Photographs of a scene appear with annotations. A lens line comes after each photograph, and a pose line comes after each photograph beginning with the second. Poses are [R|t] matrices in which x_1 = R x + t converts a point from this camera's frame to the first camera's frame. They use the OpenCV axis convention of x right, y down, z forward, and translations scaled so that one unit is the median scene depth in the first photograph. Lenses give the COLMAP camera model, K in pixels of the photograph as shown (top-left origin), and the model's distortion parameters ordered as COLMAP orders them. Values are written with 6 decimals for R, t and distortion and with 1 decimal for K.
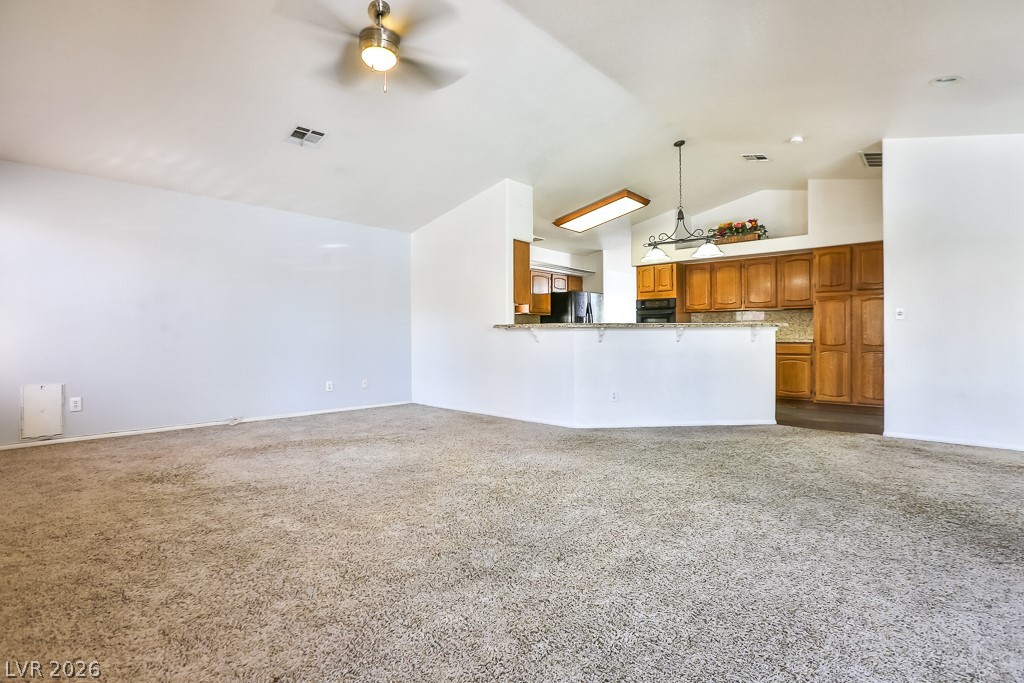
lens RADIAL K [[502.6, 0, 516.4], [0, 502.6, 335.5], [0, 0, 1]] dist [-0.044928, 0.013764]
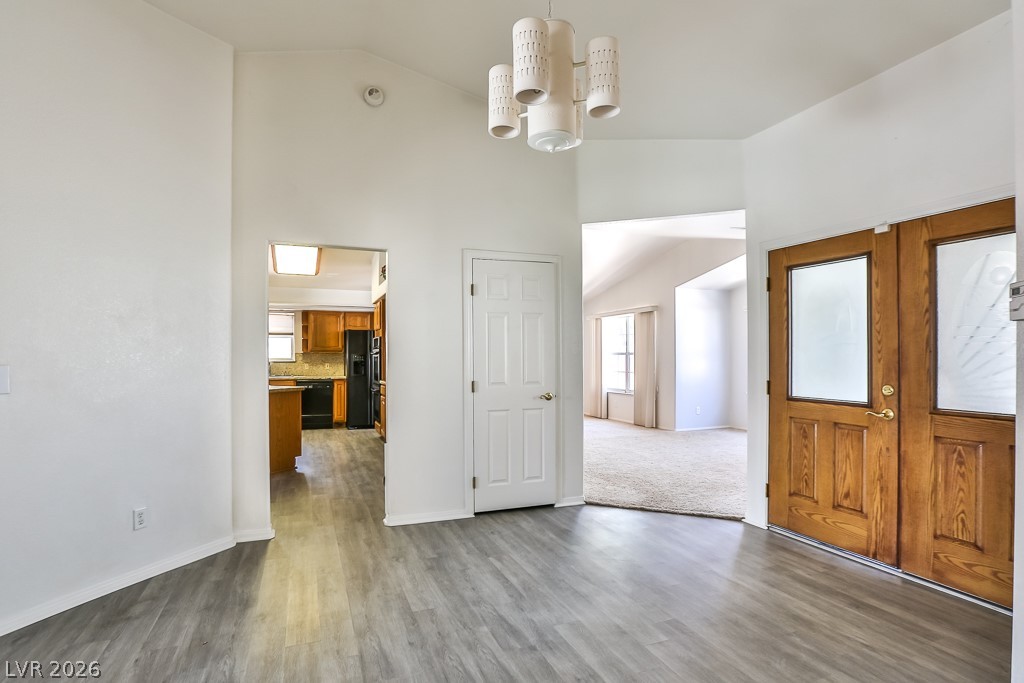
lens RADIAL K [[502.6, 0, 512.6], [0, 502.6, 350.0], [0, 0, 1]] dist [-0.044928, 0.013764]
pose [[0.903954, -0.009122, -0.427533, 0.948746], [0.005591, 0.999939, -0.009514, -0.039146], [0.427594, 0.006210, 0.903950, 0.245780]]
